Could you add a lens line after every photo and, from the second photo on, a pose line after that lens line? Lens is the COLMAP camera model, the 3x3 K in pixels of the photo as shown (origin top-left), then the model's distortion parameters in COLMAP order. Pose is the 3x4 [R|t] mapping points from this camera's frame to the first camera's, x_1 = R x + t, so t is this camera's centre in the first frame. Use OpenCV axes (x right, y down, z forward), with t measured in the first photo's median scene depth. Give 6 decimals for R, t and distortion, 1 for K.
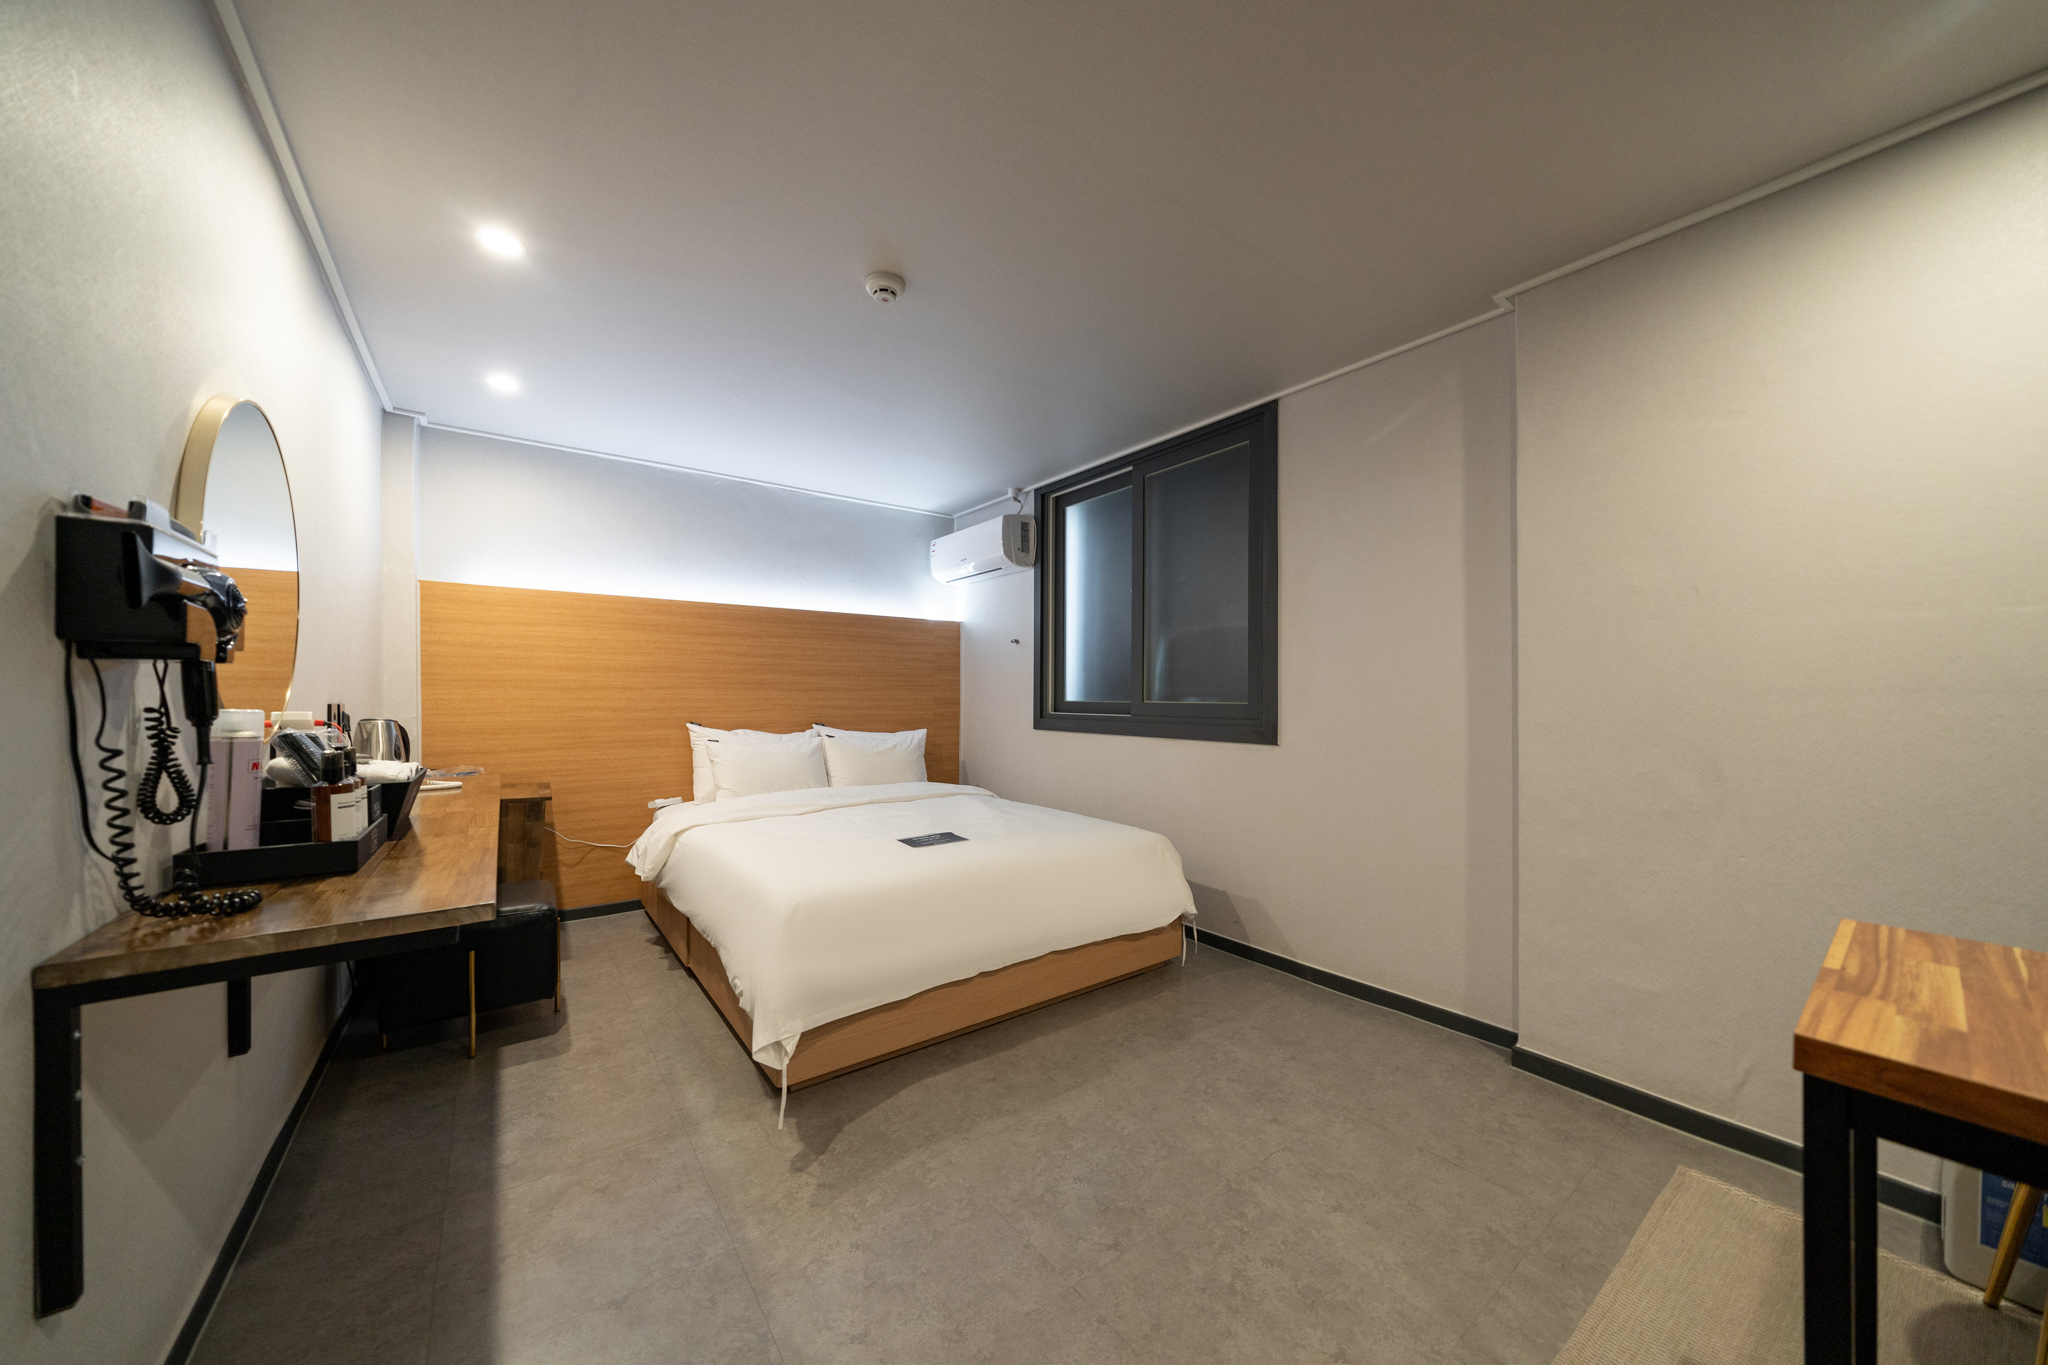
lens RADIAL K [[701.4, 0, 1022.9], [0, 701.4, 691.9], [0, 0, 1]] dist [-0.000675, 0.000060]
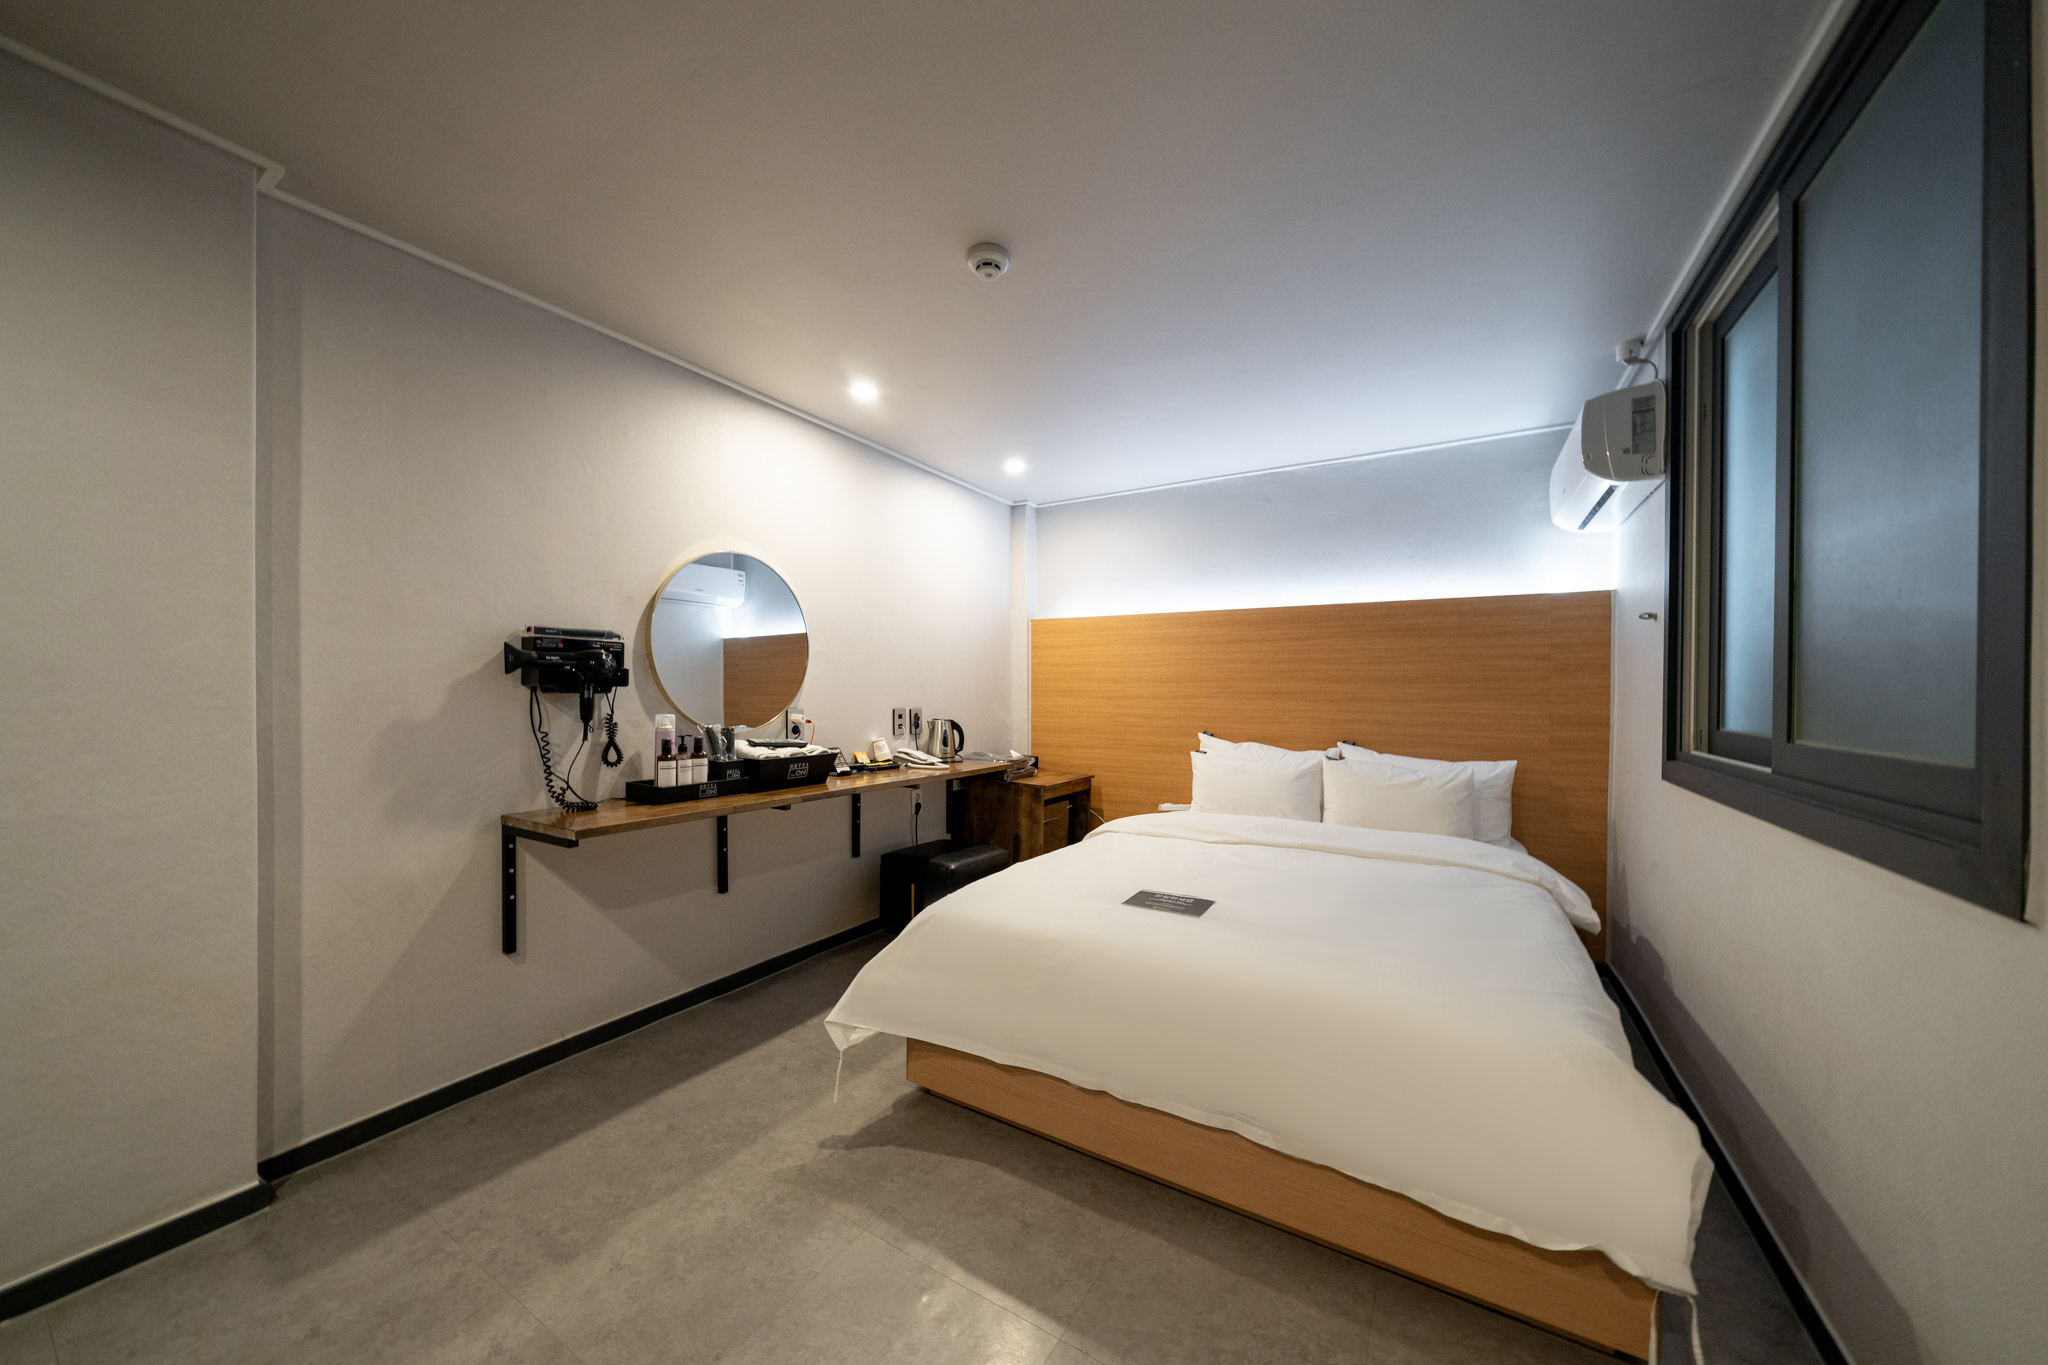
lens RADIAL K [[701.4, 0, 1022.9], [0, 701.4, 691.9], [0, 0, 1]] dist [-0.000675, 0.000060]
pose [[0.372391, 0.002308, -0.928073, 0.364539], [-0.002232, 0.999996, 0.001592, -0.014907], [0.928073, 0.001478, 0.372395, 0.392235]]
